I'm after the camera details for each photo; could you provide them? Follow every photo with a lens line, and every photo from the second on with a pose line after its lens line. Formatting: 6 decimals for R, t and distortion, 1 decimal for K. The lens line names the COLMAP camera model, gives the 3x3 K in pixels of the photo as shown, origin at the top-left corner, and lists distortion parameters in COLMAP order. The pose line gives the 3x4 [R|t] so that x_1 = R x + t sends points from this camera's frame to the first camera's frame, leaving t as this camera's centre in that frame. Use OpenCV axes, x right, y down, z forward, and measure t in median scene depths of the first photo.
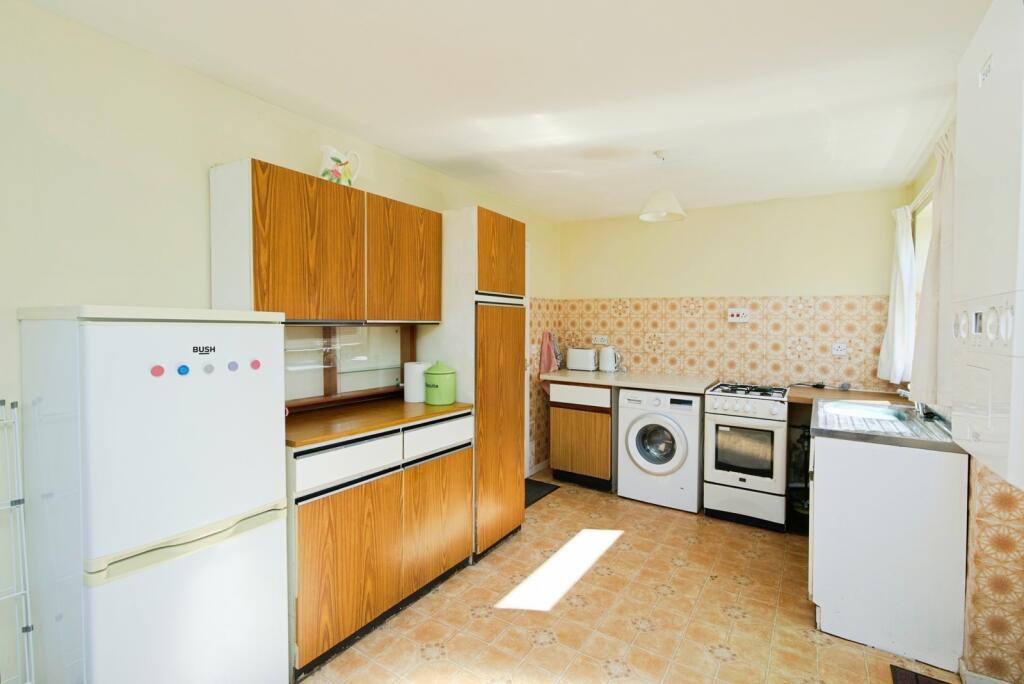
lens RADIAL K [[476.8, 0, 512.0], [0, 476.8, 342.0], [0, 0, 1]] dist [-0.000402, -0.000221]
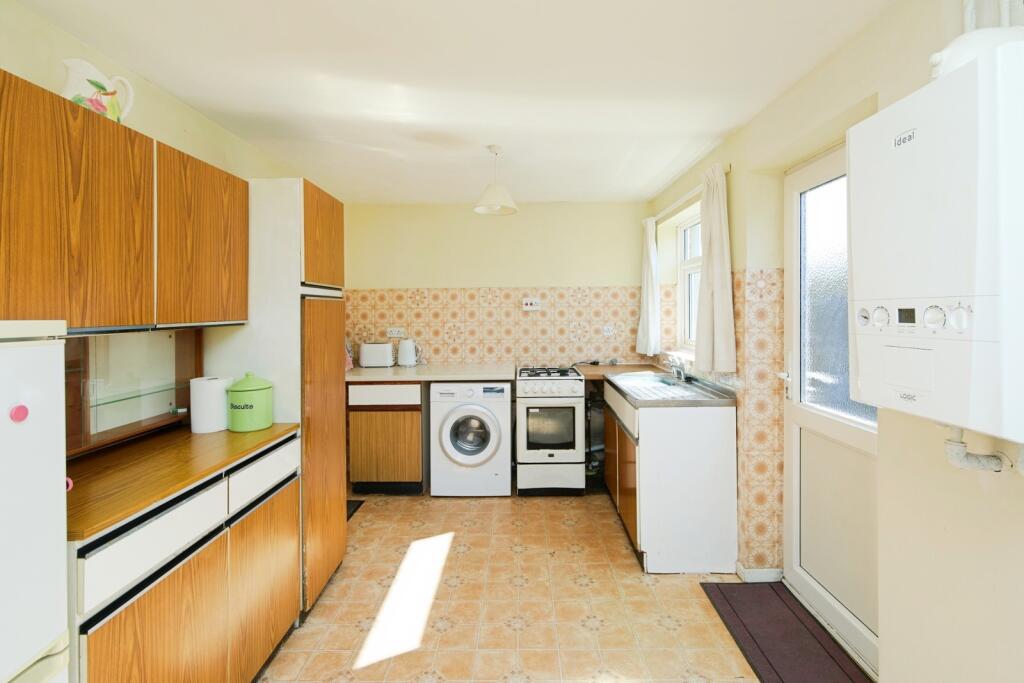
lens RADIAL K [[486.2, 0, 515.2], [0, 486.2, 312.1], [0, 0, 1]] dist [-0.000841, -0.000285]
pose [[0.844985, -0.027837, 0.534065, -0.200294], [0.047158, 0.998633, -0.022561, -0.019379], [-0.532707, 0.044249, 0.845142, 0.108046]]
